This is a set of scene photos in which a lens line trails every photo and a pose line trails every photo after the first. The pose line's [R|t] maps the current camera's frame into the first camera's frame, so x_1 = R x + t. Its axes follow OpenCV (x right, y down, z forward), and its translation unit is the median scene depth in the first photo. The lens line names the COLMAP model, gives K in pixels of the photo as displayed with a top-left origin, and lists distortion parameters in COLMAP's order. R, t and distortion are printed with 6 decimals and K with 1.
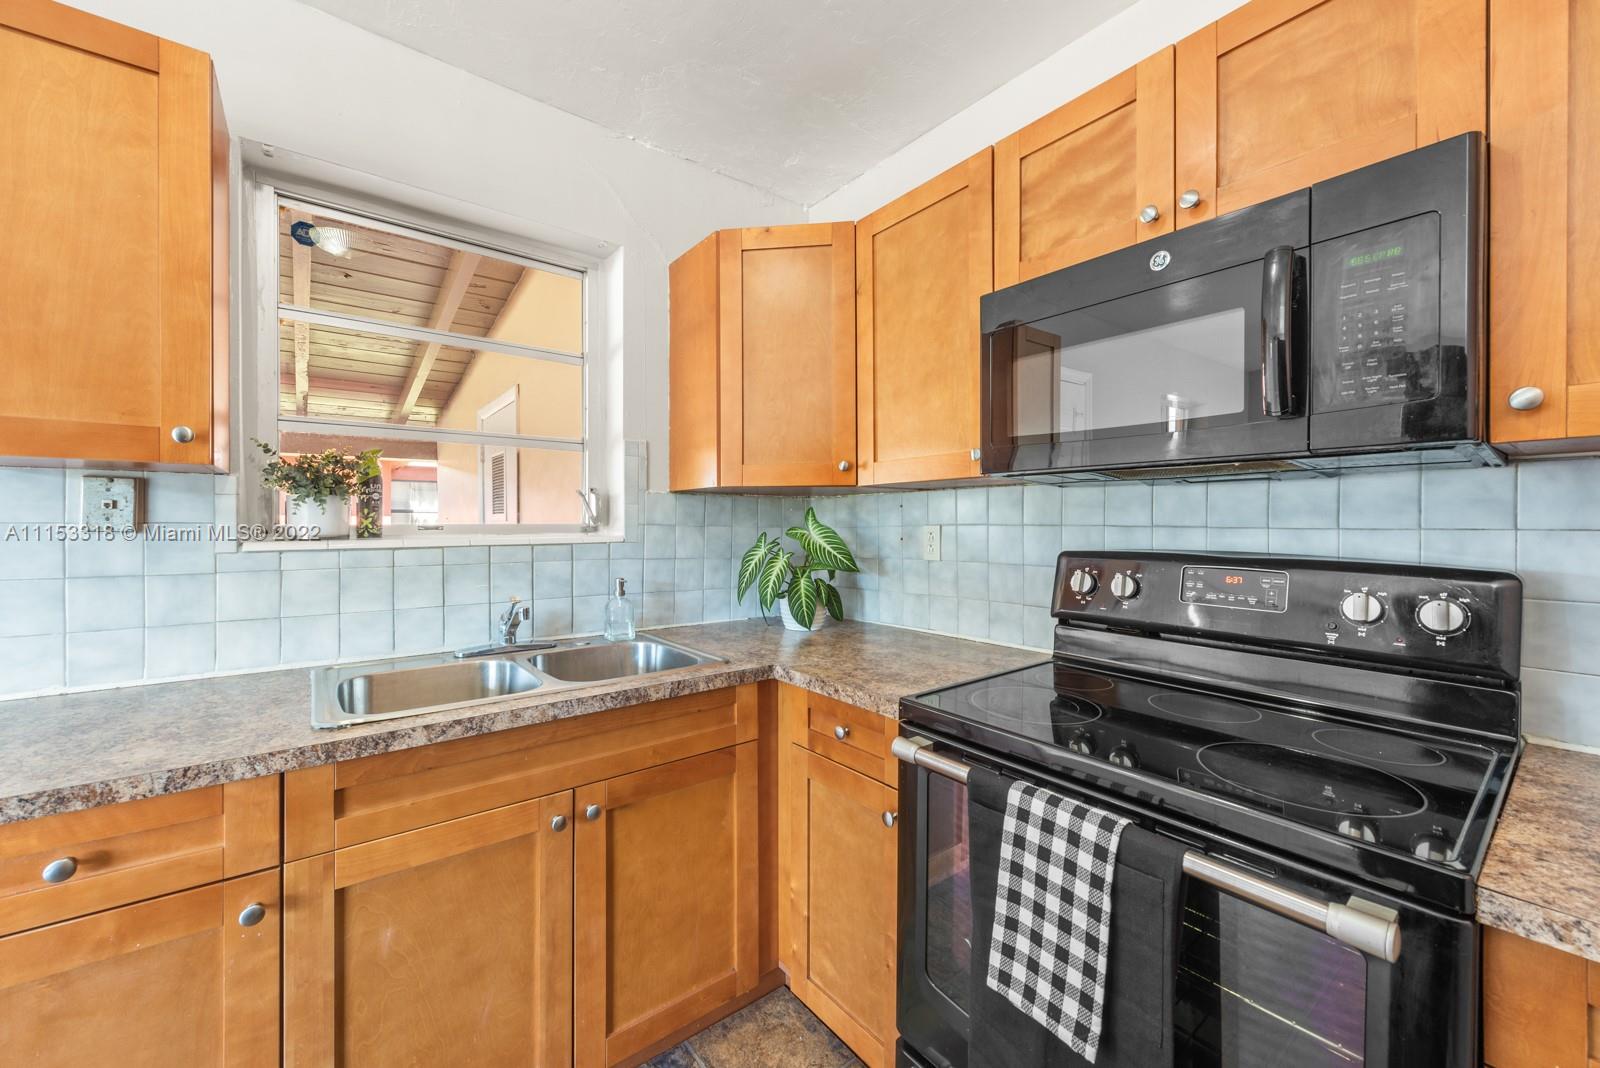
lens RADIAL K [[624.2, 0, 799.4], [0, 624.2, 527.7], [0, 0, 1]] dist [0.003158, -0.003212]
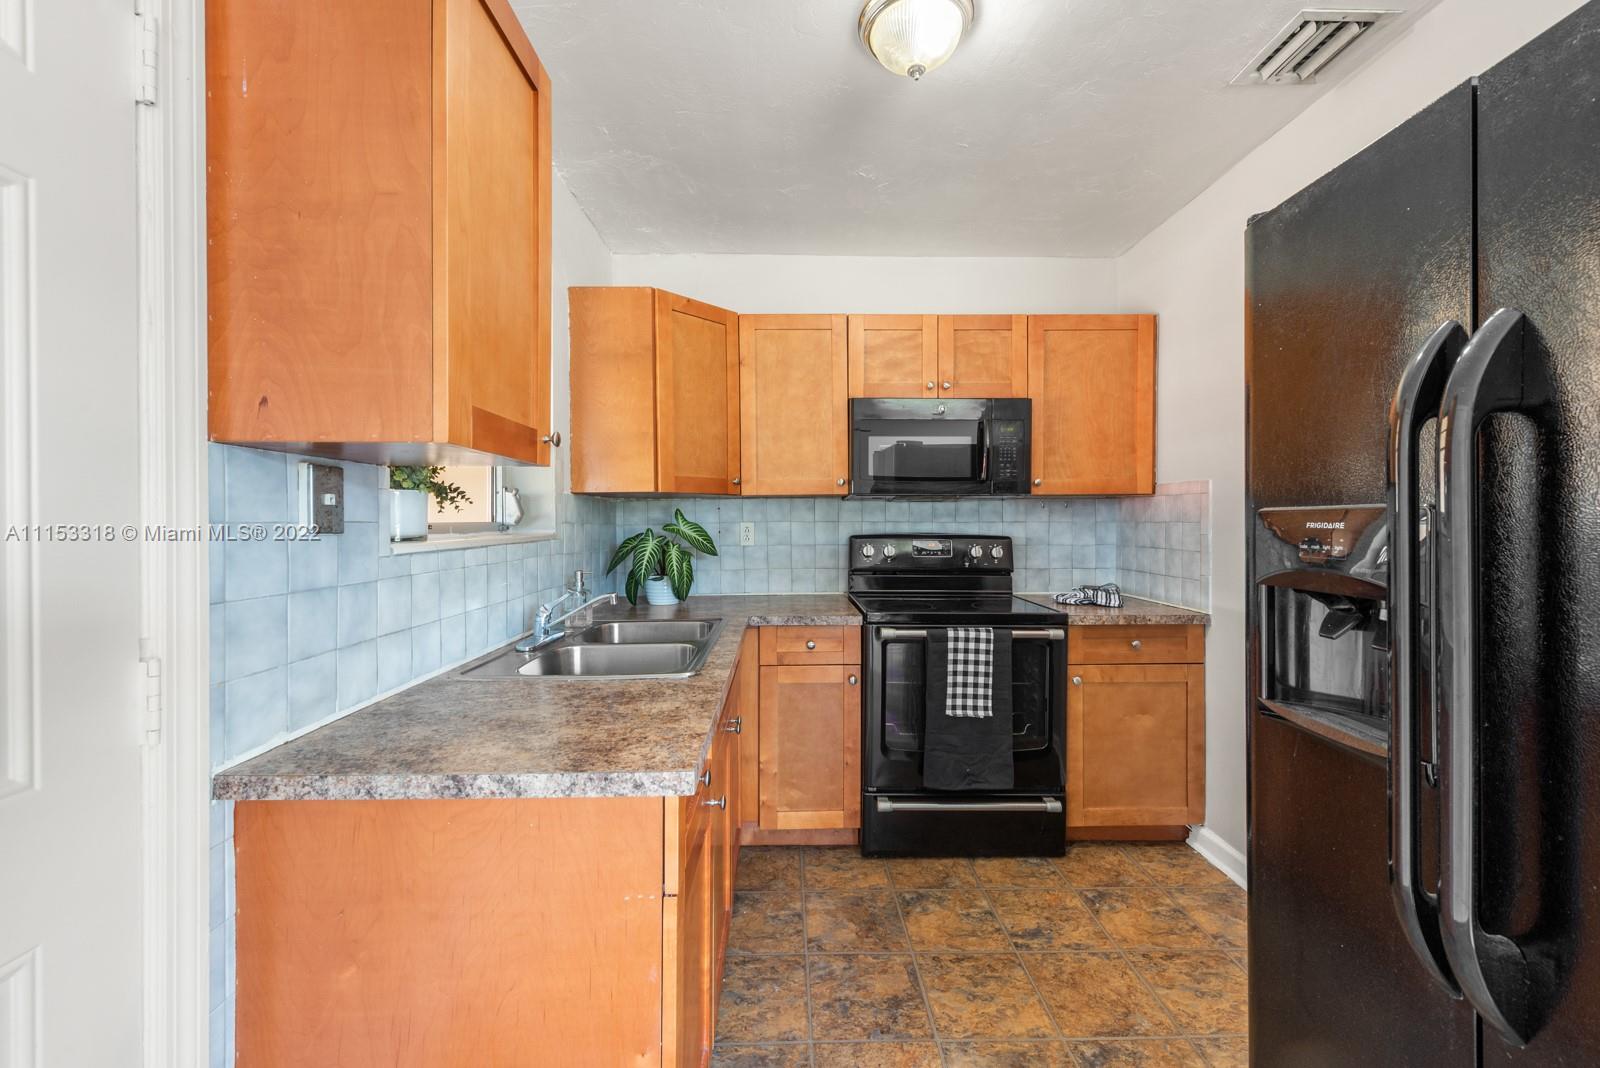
lens RADIAL K [[624.2, 0, 809.0], [0, 624.2, 523.7], [0, 0, 1]] dist [0.003158, -0.003212]
pose [[0.588785, -0.006344, 0.808265, -1.358521], [0.009028, 0.999958, 0.001272, -0.000800], [-0.808239, 0.006548, 0.588818, 0.015316]]
